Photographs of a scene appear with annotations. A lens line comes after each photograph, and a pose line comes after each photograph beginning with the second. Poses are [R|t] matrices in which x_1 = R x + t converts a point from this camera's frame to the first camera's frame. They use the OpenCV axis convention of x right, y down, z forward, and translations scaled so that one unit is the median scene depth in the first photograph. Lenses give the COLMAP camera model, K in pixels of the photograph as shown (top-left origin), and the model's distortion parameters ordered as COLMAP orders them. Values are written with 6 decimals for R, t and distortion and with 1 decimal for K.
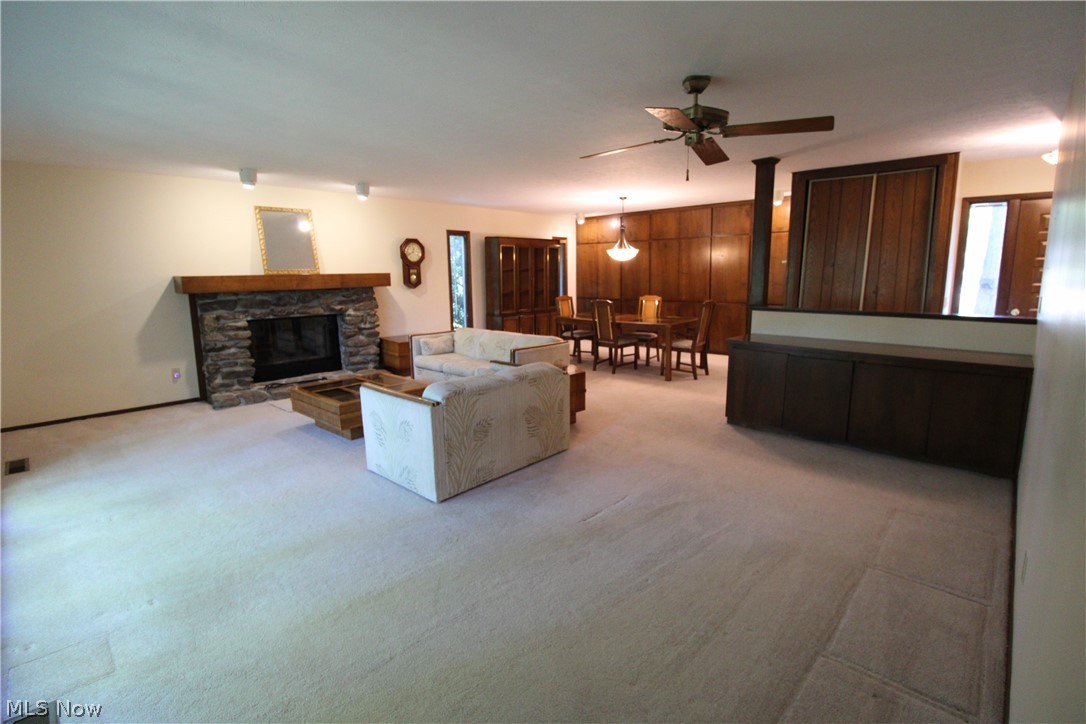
lens RADIAL K [[505.8, 0, 549.7], [0, 505.8, 359.5], [0, 0, 1]] dist [-0.008320, -0.008332]
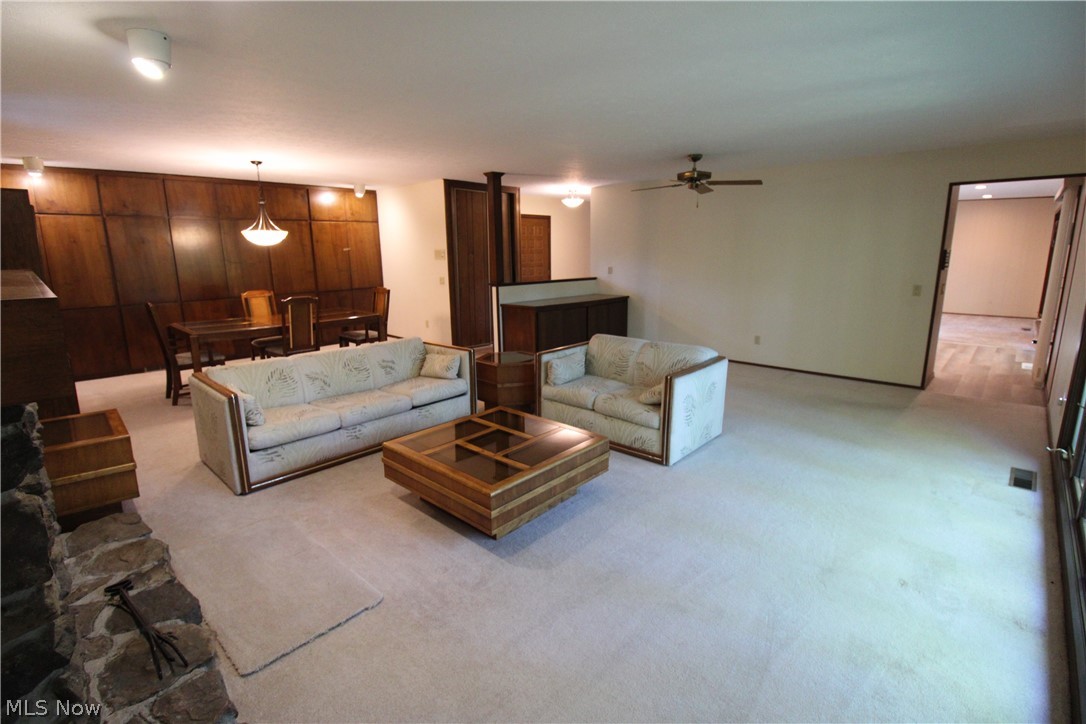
lens RADIAL K [[505.8, 0, 547.2], [0, 505.8, 357.1], [0, 0, 1]] dist [-0.008320, -0.008332]
pose [[0.007565, -0.193942, 0.980984, -0.935304], [0.178452, 0.965526, 0.189509, -0.150856], [-0.983920, 0.173625, 0.041913, 0.861248]]
